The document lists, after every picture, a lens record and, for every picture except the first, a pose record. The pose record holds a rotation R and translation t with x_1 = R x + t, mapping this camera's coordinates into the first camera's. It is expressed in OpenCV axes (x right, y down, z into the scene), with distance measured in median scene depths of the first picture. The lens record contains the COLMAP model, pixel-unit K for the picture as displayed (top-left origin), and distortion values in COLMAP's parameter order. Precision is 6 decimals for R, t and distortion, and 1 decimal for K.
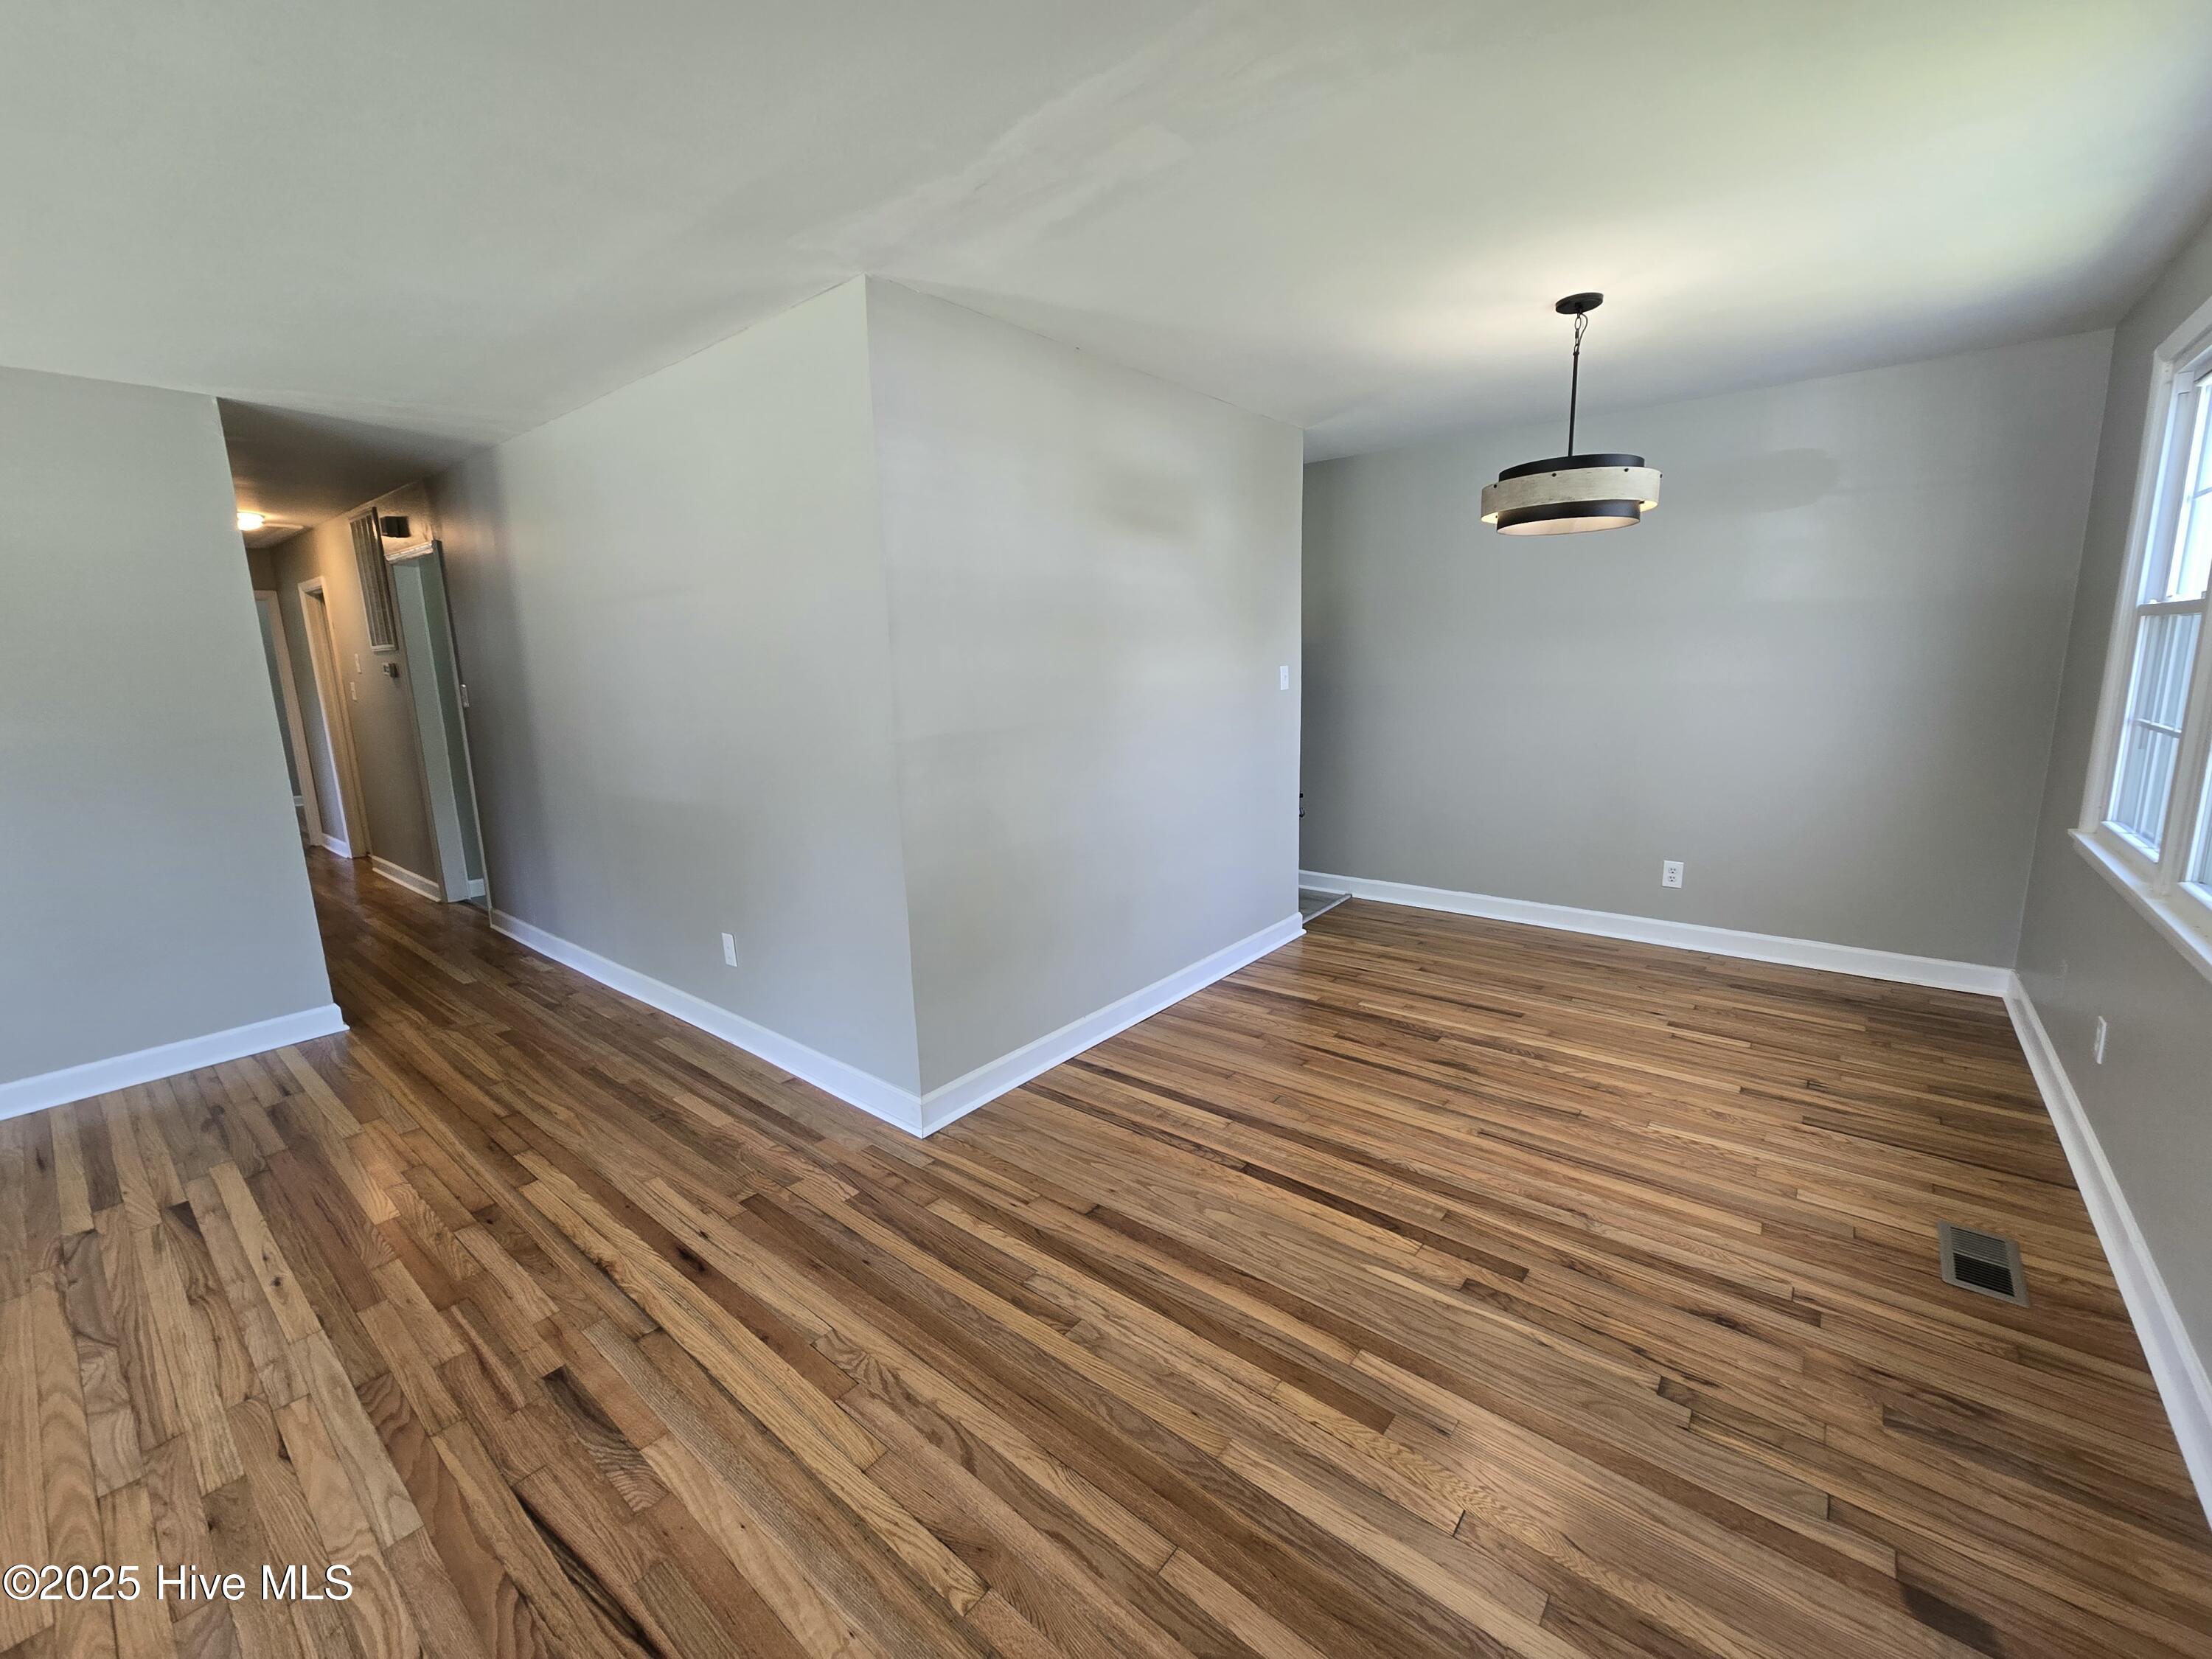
lens RADIAL K [[903.3, 0, 1113.5], [0, 903.3, 813.9], [0, 0, 1]] dist [-0.003194, 0.000559]
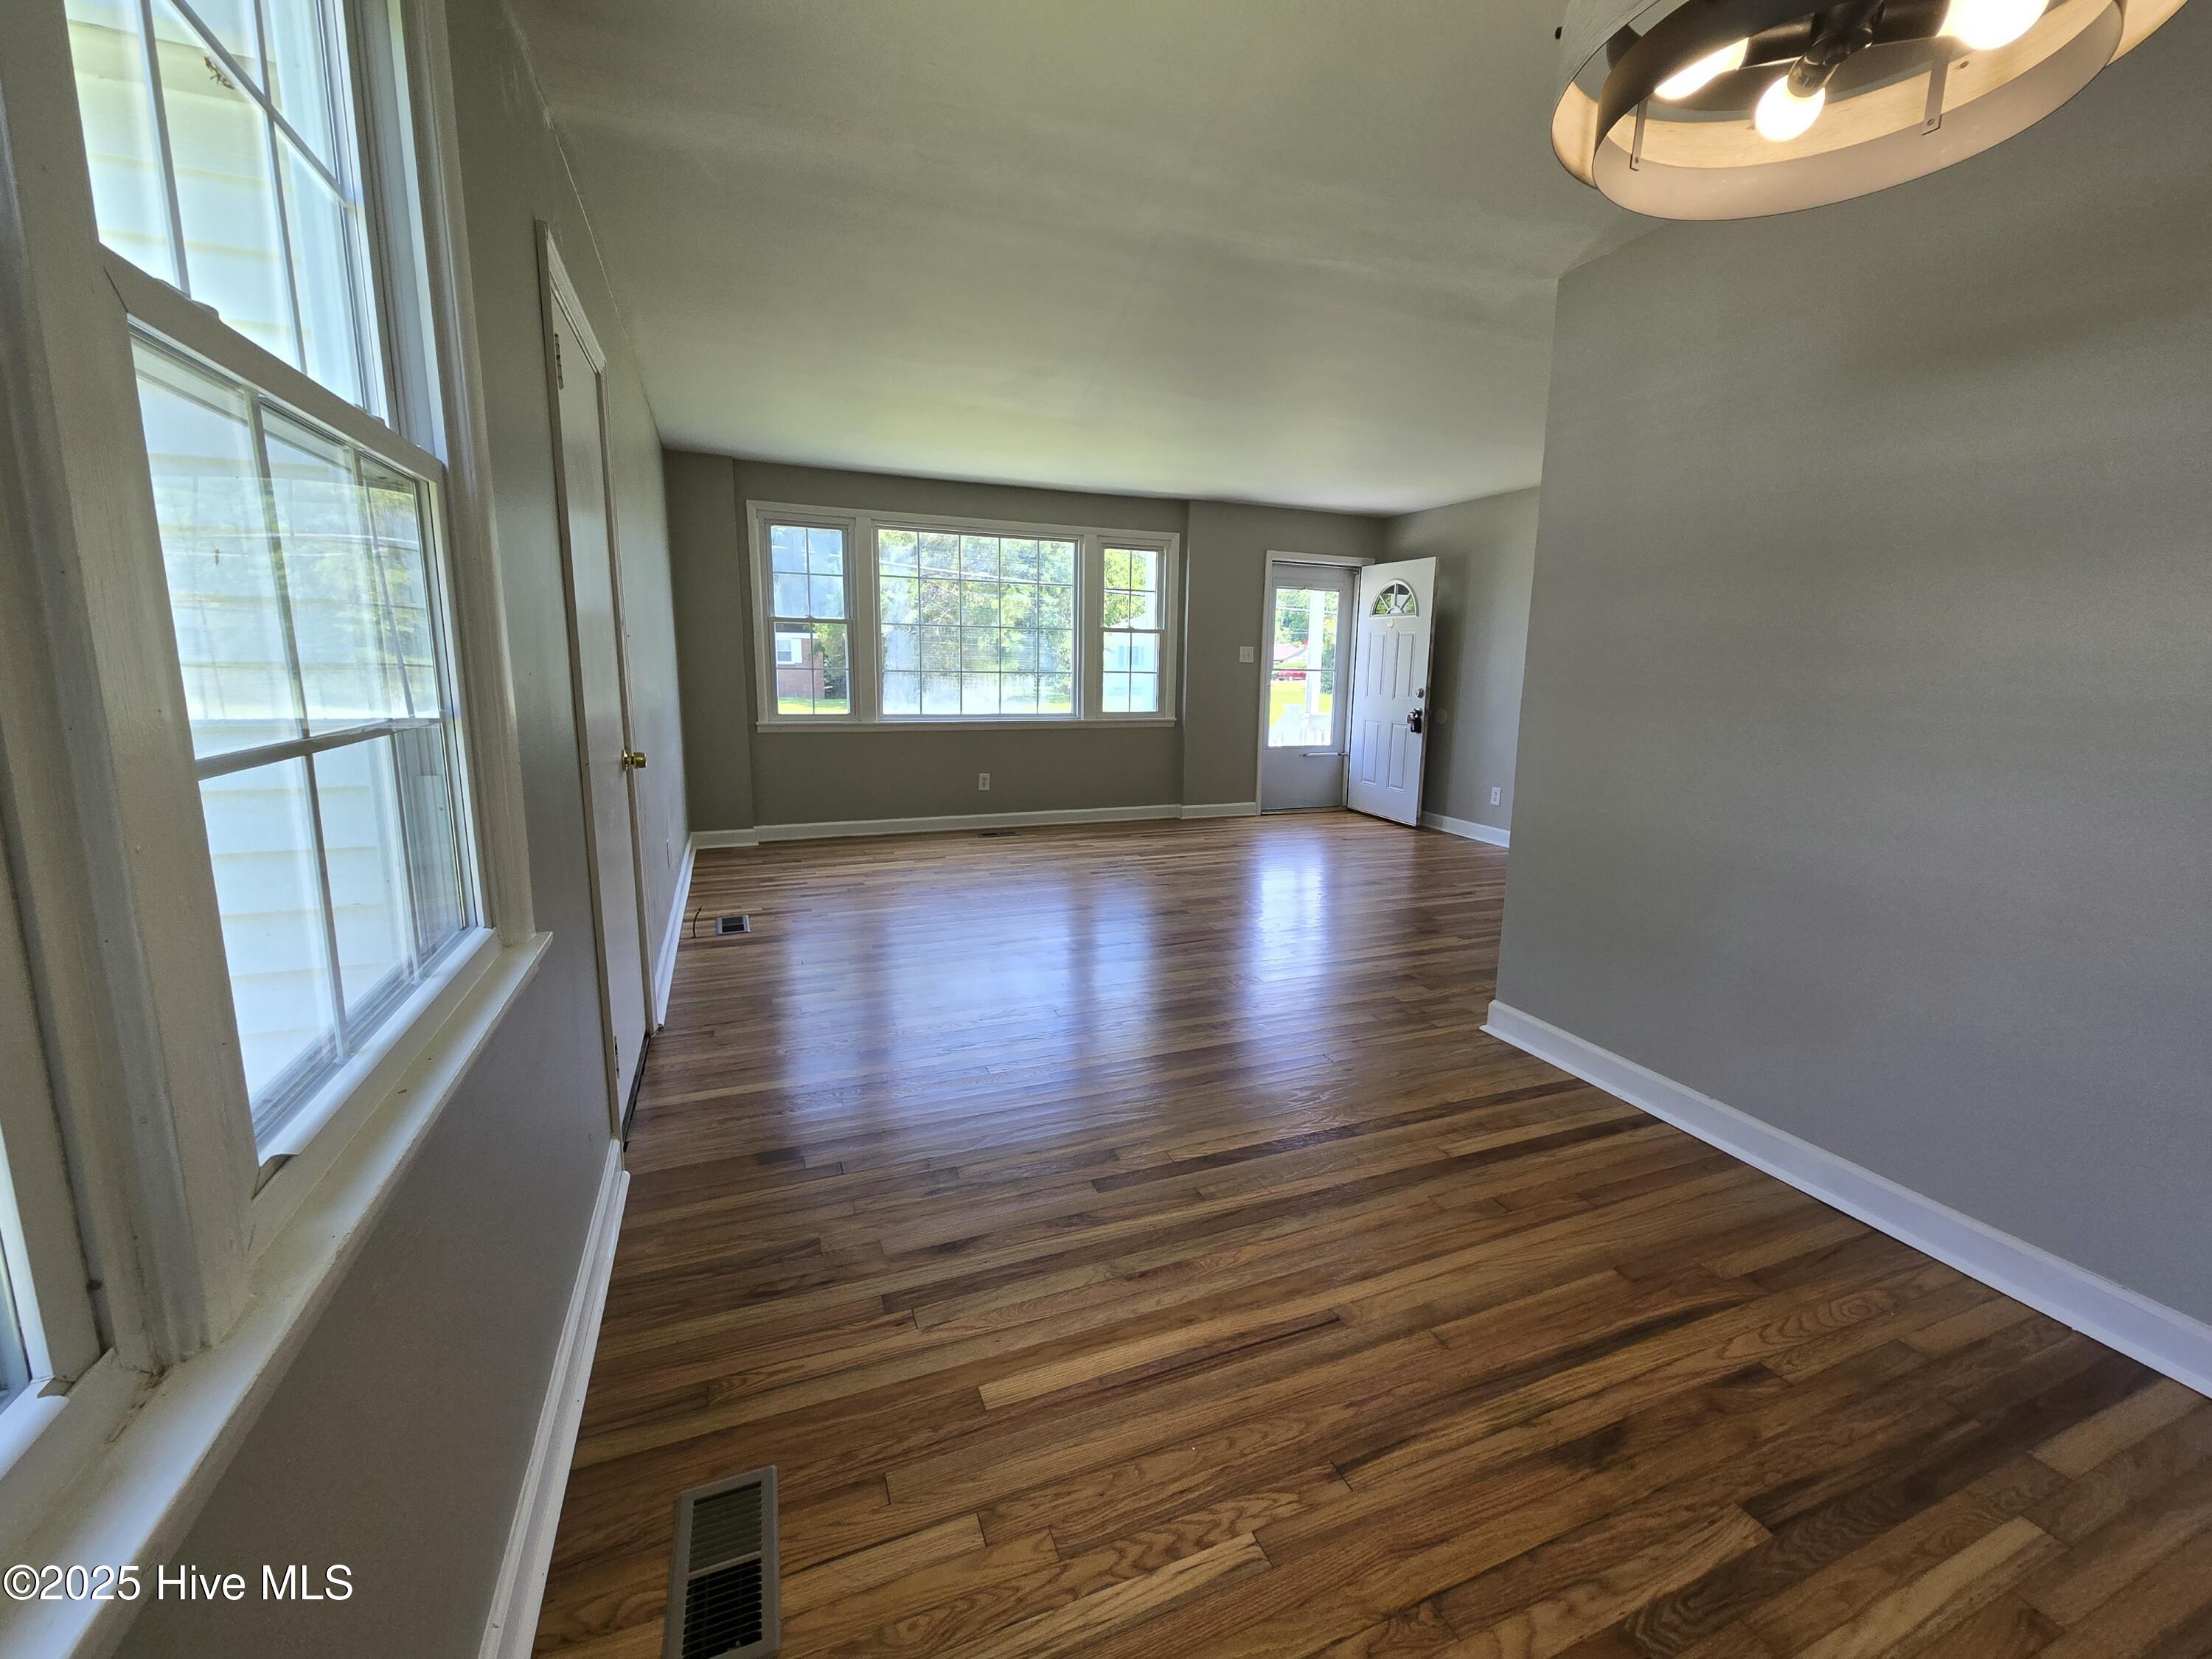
lens RADIAL K [[903.3, 0, 1113.5], [0, 903.3, 813.9], [0, 0, 1]] dist [-0.003194, 0.000559]
pose [[-0.475471, 0.166115, -0.863906, 0.935305], [-0.153752, 0.951206, 0.267523, -0.134856], [0.866192, 0.260026, -0.426730, 0.989582]]
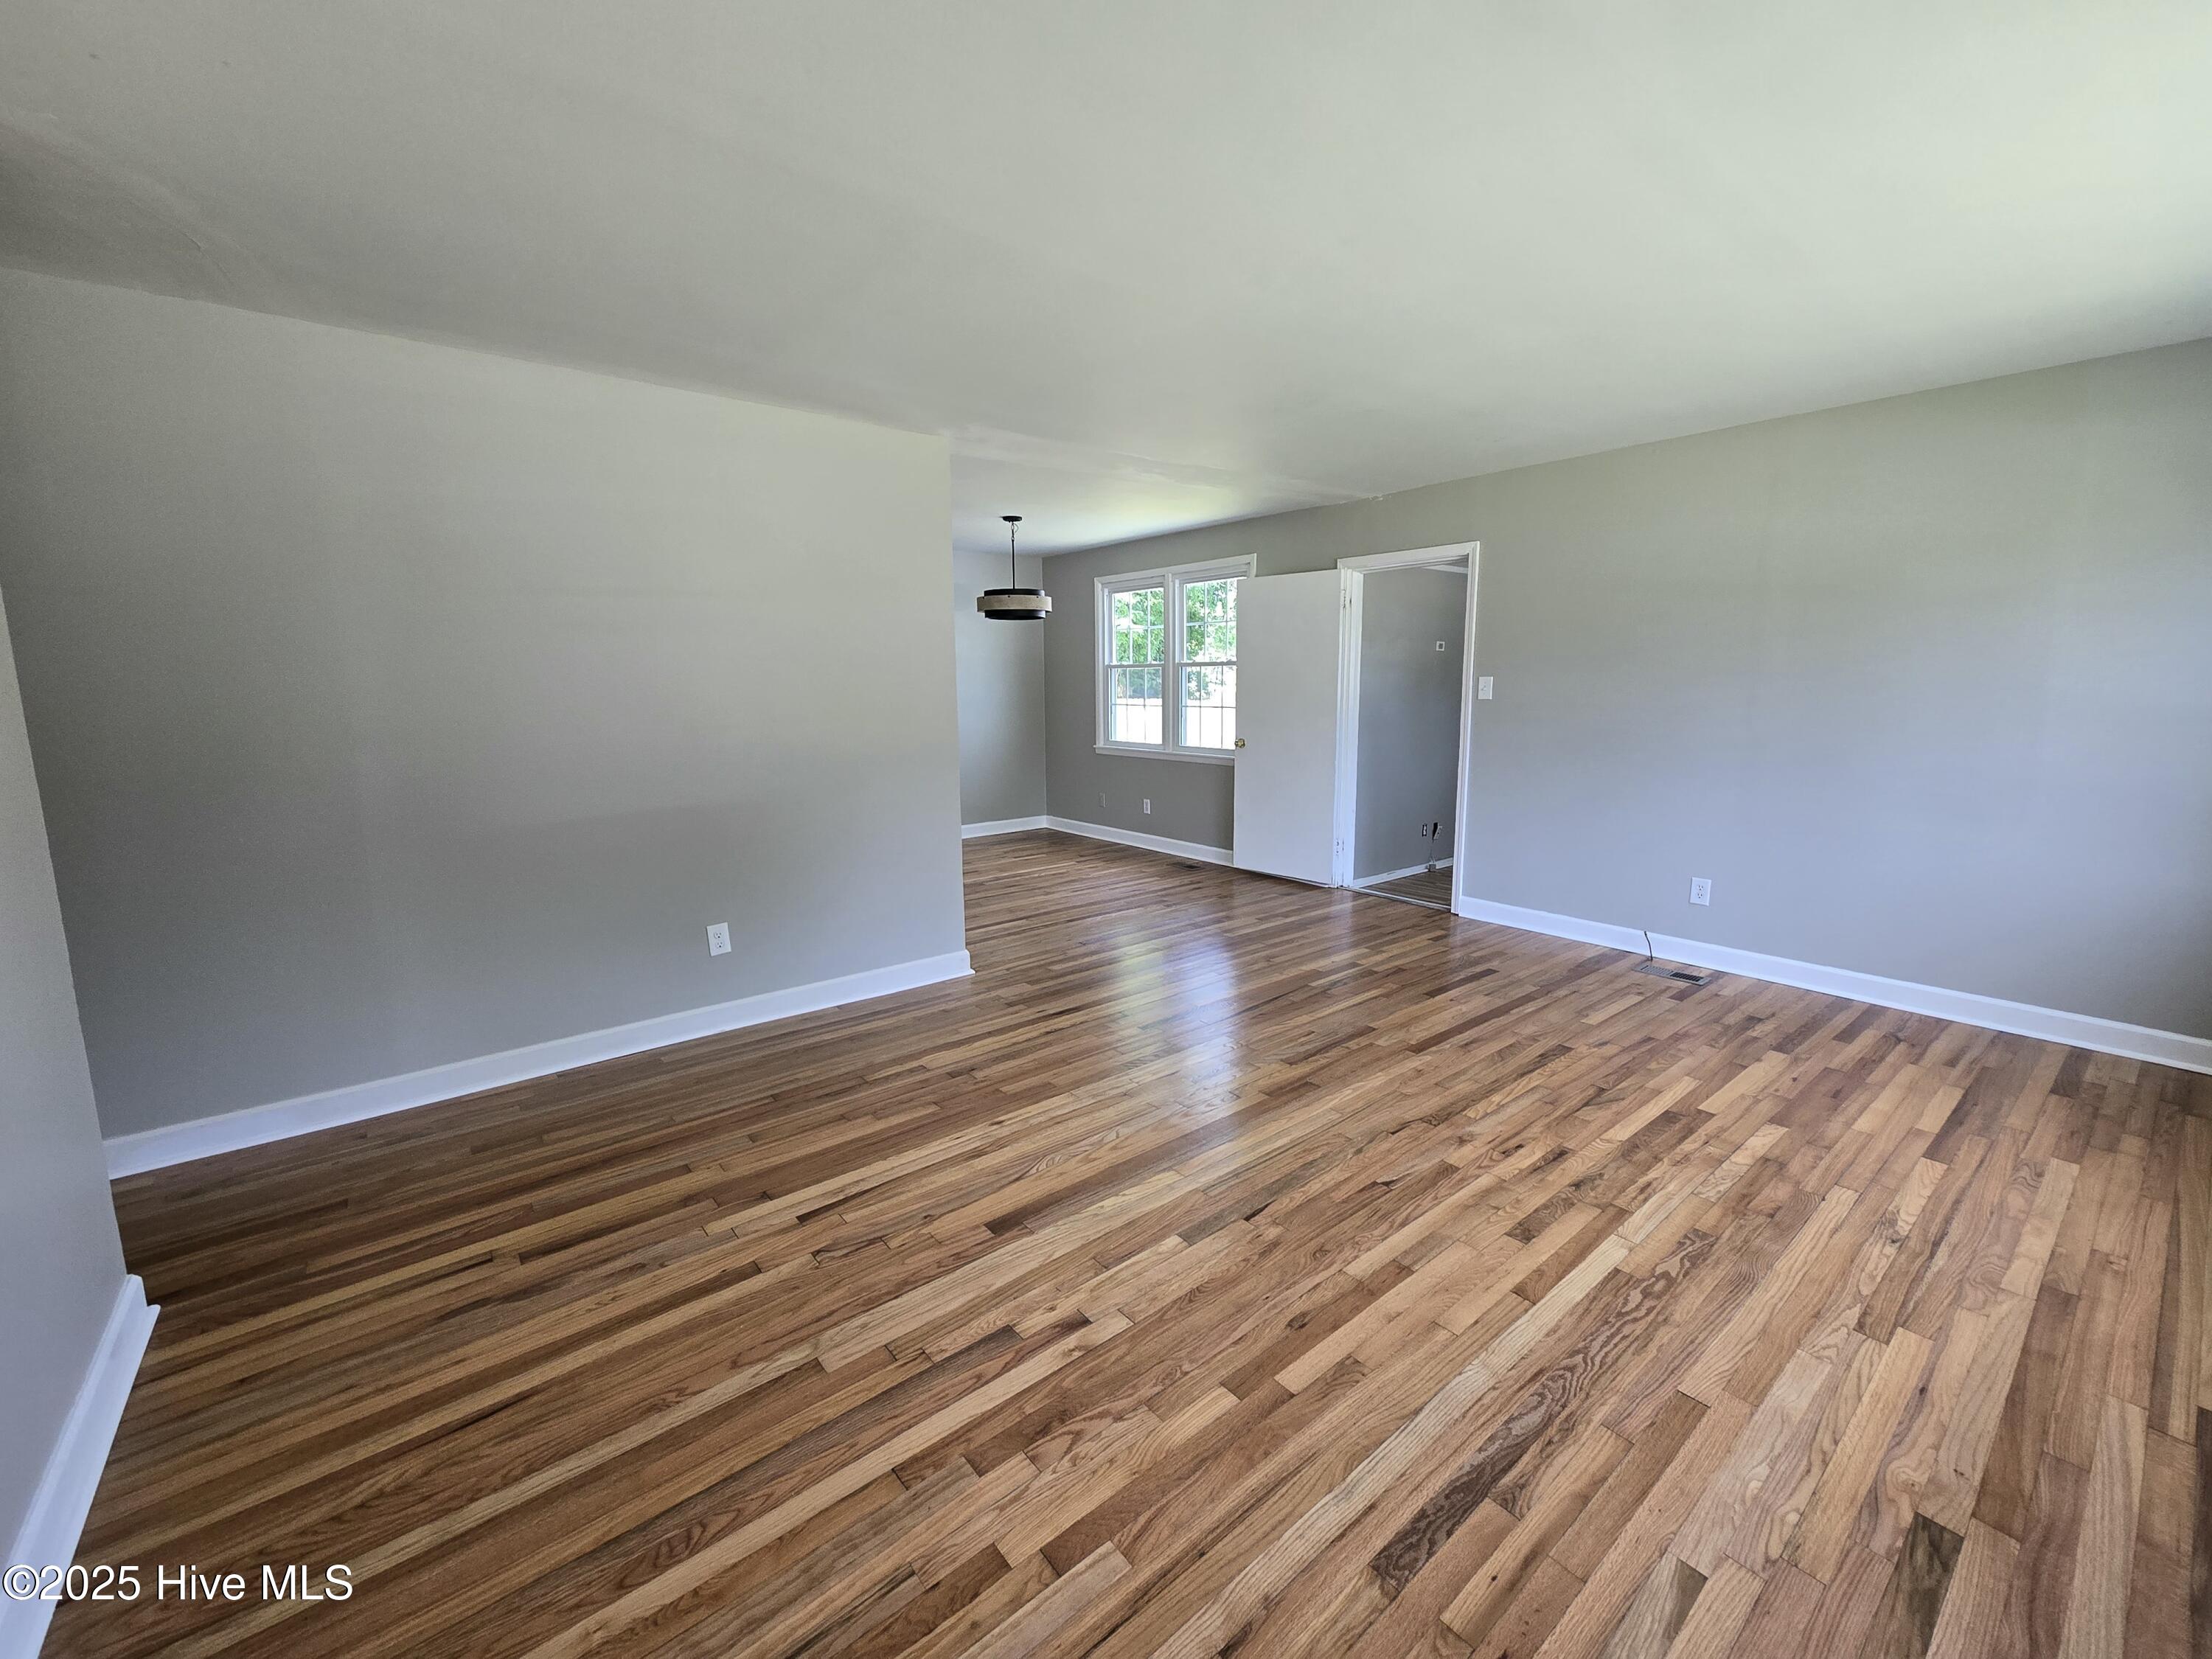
lens RADIAL K [[903.3, 0, 1113.5], [0, 903.3, 813.9], [0, 0, 1]] dist [-0.003194, 0.000559]
pose [[0.207949, -0.119927, 0.970760, -1.611078], [0.172464, 0.981402, 0.084297, -0.002432], [-0.962815, 0.149892, 0.224765, 0.363422]]
